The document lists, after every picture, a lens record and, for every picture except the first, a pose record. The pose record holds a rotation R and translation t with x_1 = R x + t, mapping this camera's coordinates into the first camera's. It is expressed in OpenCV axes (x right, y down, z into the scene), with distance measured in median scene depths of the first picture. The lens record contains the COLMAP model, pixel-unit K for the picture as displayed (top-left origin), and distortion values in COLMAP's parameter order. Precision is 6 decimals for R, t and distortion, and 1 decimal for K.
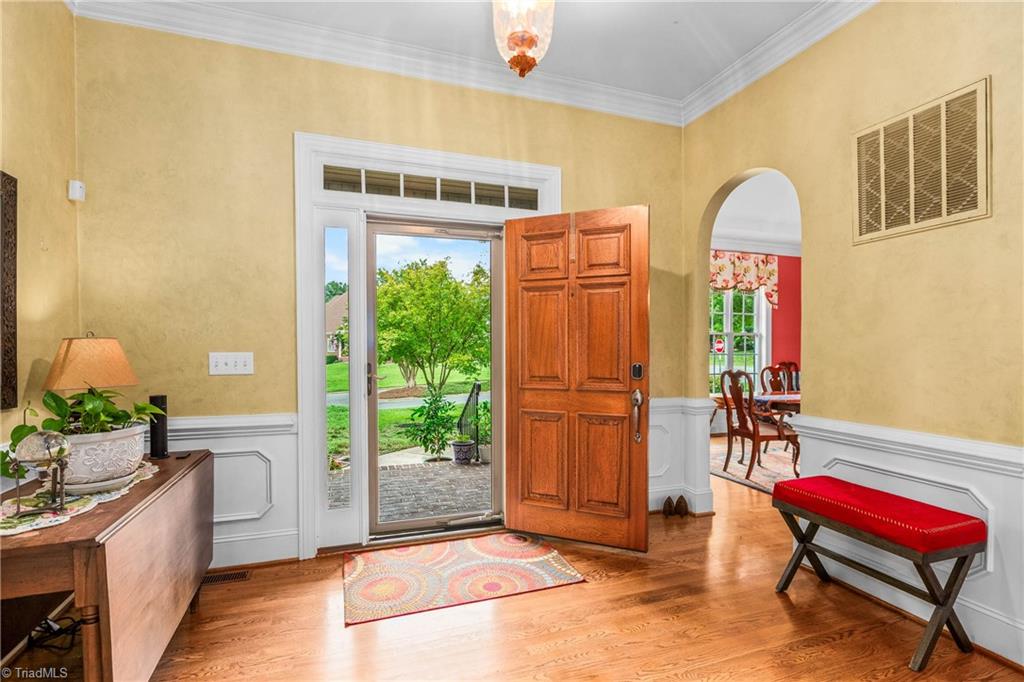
lens RADIAL K [[490.5, 0, 512.8], [0, 490.5, 343.9], [0, 0, 1]] dist [-0.001096, -0.000397]
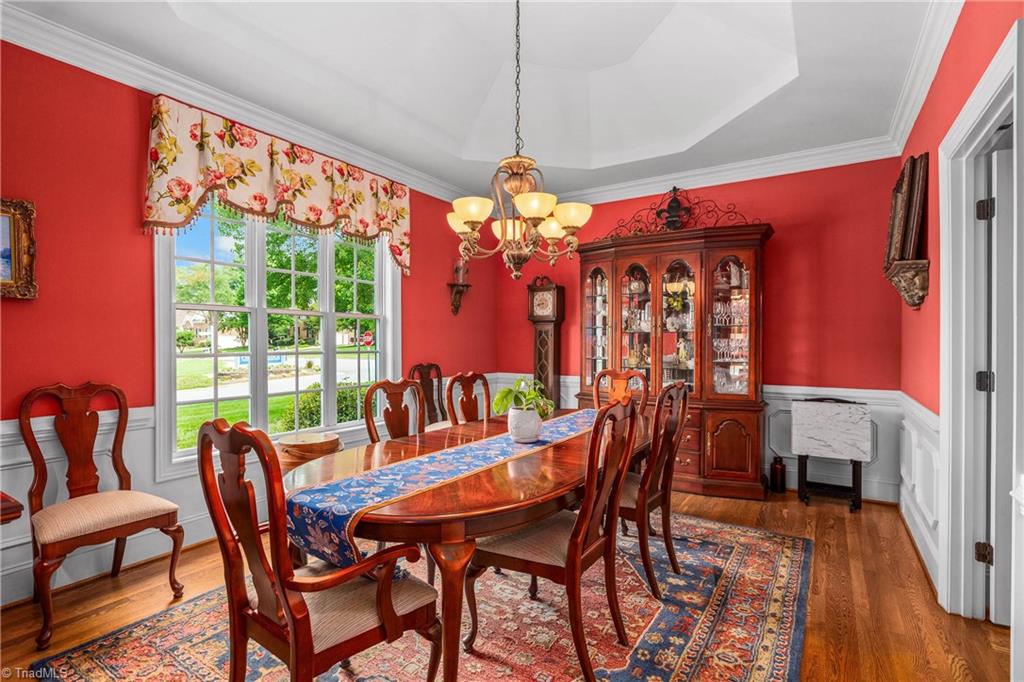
lens RADIAL K [[490.5, 0, 512.8], [0, 490.5, 343.9], [0, 0, 1]] dist [-0.001096, -0.000397]
pose [[0.783969, -0.010332, 0.620714, 0.269438], [0.006072, 0.999941, 0.008976, 0.007384], [-0.620771, -0.003268, 0.783986, 0.458476]]
